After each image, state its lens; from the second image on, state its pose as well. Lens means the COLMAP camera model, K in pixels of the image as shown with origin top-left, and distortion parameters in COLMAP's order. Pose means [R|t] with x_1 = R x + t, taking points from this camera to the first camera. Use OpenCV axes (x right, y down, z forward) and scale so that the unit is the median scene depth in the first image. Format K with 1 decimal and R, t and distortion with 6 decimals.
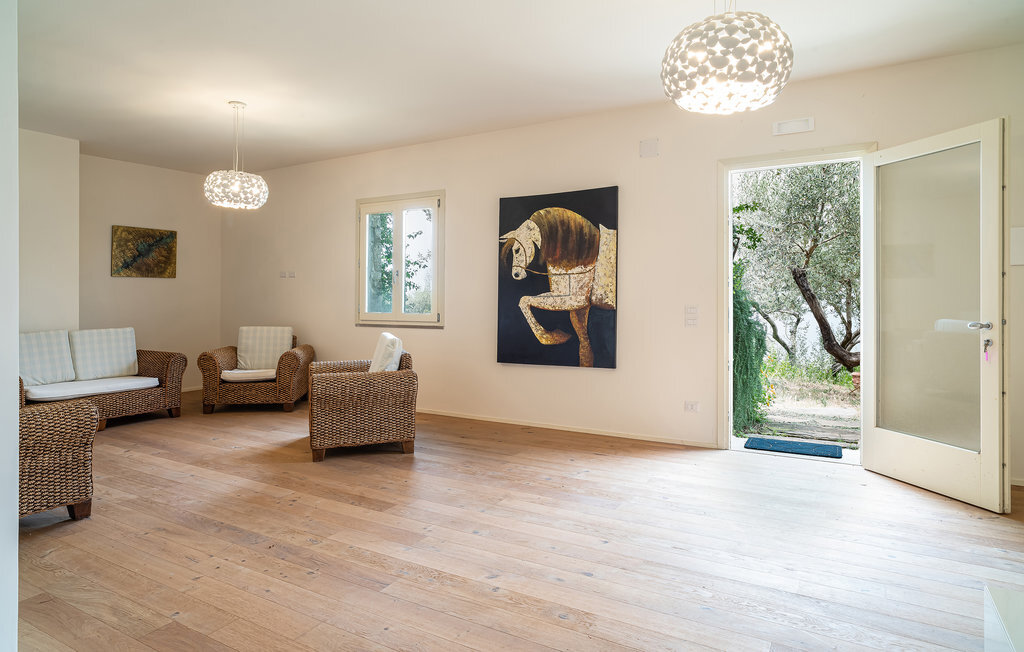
lens RADIAL K [[594.2, 0, 511.8], [0, 594.2, 301.0], [0, 0, 1]] dist [-0.020382, 0.000305]
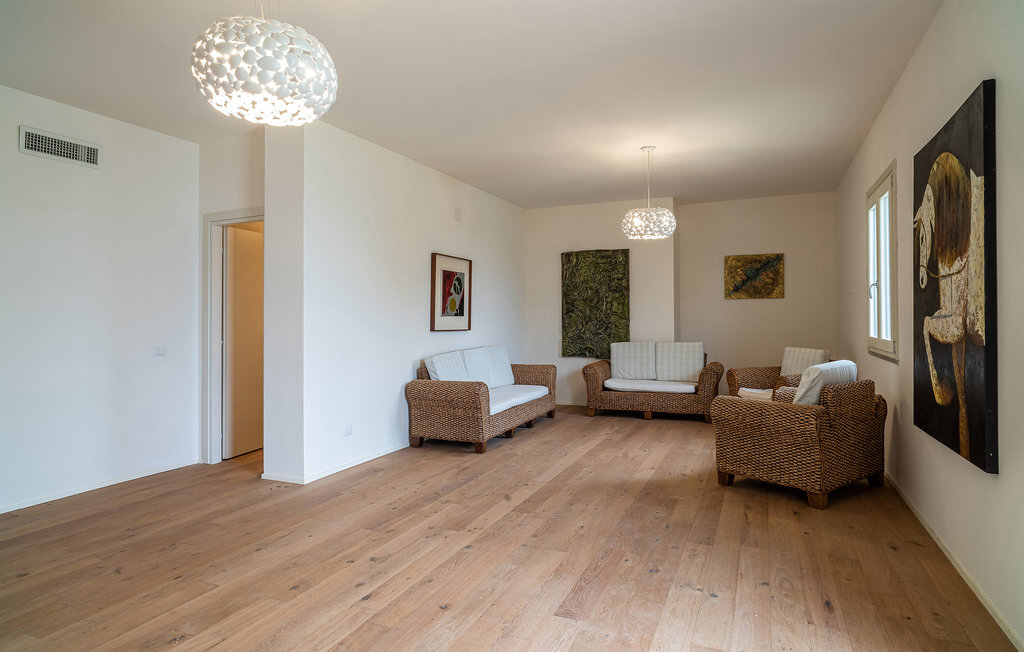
lens RADIAL K [[587.7, 0, 511.5], [0, 587.7, 310.1], [0, 0, 1]] dist [-0.037827, -0.000091]
pose [[0.114147, -0.010443, -0.993409, 0.533681], [-0.000741, 0.999944, -0.010597, -0.008000], [0.993464, 0.001946, 0.114133, 0.526579]]
